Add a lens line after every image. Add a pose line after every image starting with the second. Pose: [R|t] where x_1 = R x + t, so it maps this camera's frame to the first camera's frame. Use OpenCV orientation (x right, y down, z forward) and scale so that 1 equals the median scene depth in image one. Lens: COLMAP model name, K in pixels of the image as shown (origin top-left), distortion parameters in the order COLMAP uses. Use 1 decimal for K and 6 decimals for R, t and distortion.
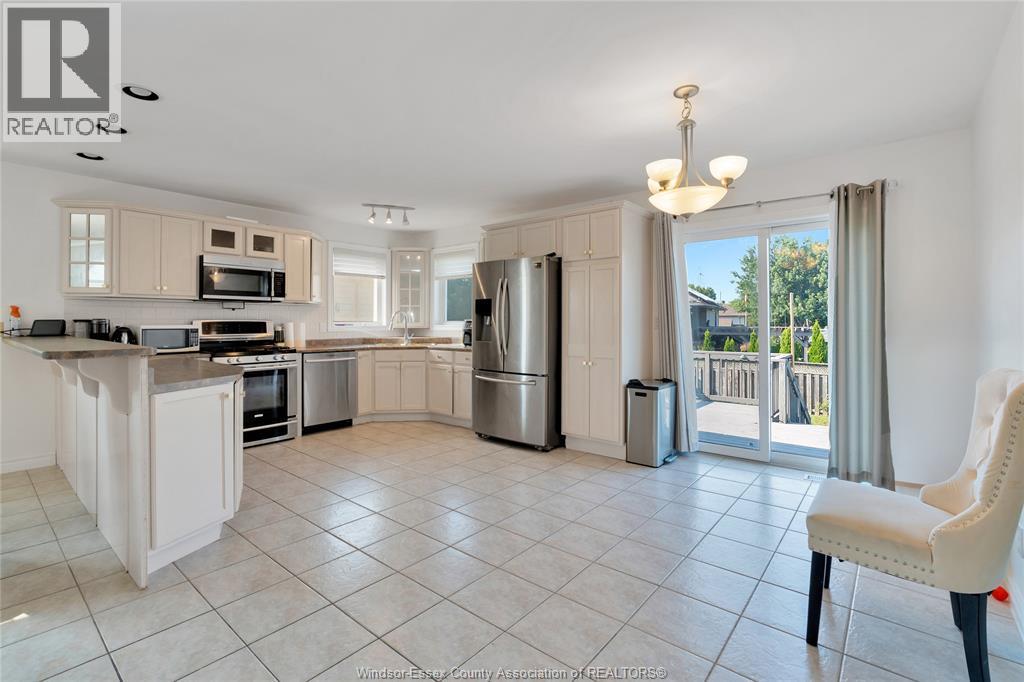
lens RADIAL K [[464.2, 0, 508.0], [0, 464.2, 322.0], [0, 0, 1]] dist [-0.003431, -0.000225]
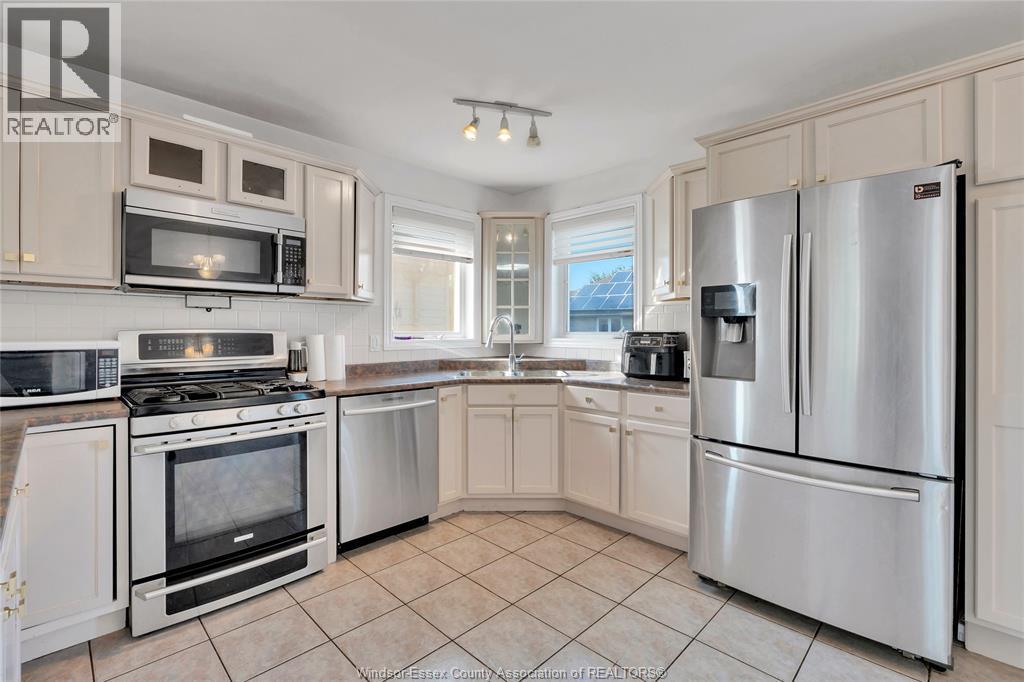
lens RADIAL K [[464.2, 0, 512.2], [0, 464.2, 335.0], [0, 0, 1]] dist [-0.003431, -0.000225]
pose [[0.996866, 0.003105, -0.079042, -0.205614], [-0.002433, 0.999960, 0.008596, -0.004200], [0.079065, -0.008377, 0.996834, 0.491004]]
